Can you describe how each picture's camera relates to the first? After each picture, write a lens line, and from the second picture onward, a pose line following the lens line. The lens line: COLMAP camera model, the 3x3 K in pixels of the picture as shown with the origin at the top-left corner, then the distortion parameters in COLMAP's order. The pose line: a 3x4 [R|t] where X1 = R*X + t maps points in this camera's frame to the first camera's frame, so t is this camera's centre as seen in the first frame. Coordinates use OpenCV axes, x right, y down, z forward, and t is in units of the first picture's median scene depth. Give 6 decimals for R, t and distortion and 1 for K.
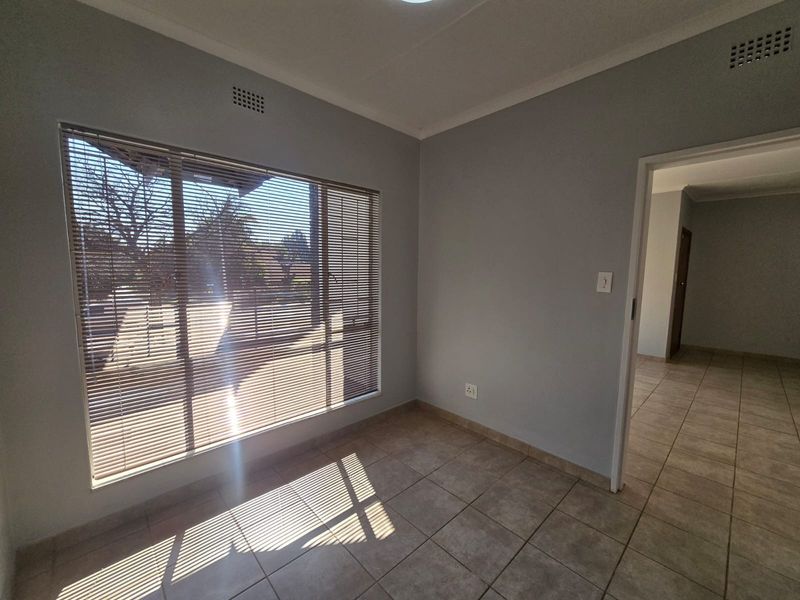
lens RADIAL K [[329.8, 0, 397.5], [0, 329.8, 301.2], [0, 0, 1]] dist [-0.000945, 0.000471]
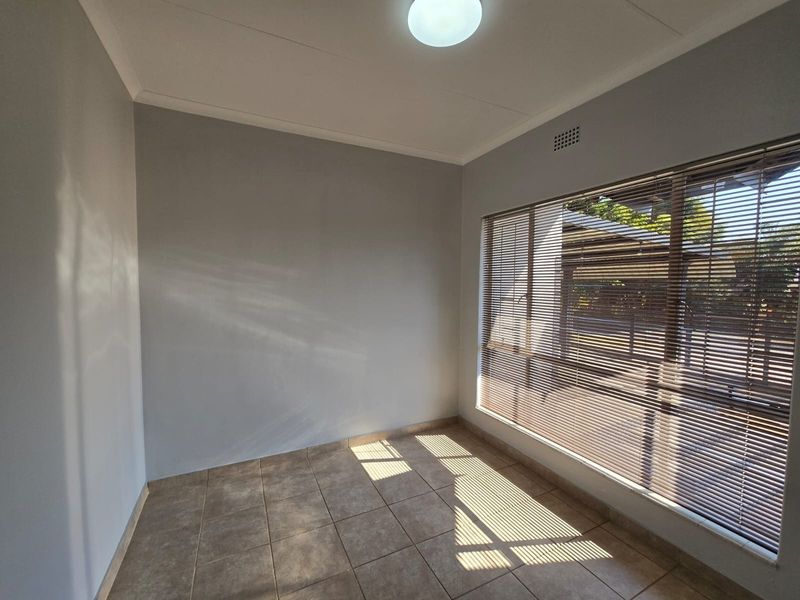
lens RADIAL K [[329.8, 0, 397.5], [0, 329.8, 301.2], [0, 0, 1]] dist [-0.000945, 0.000471]
pose [[-0.289427, 0.040137, -0.956358, 0.802294], [-0.103531, 0.991946, 0.072963, -0.098957], [0.951585, 0.120130, -0.282941, 0.861779]]
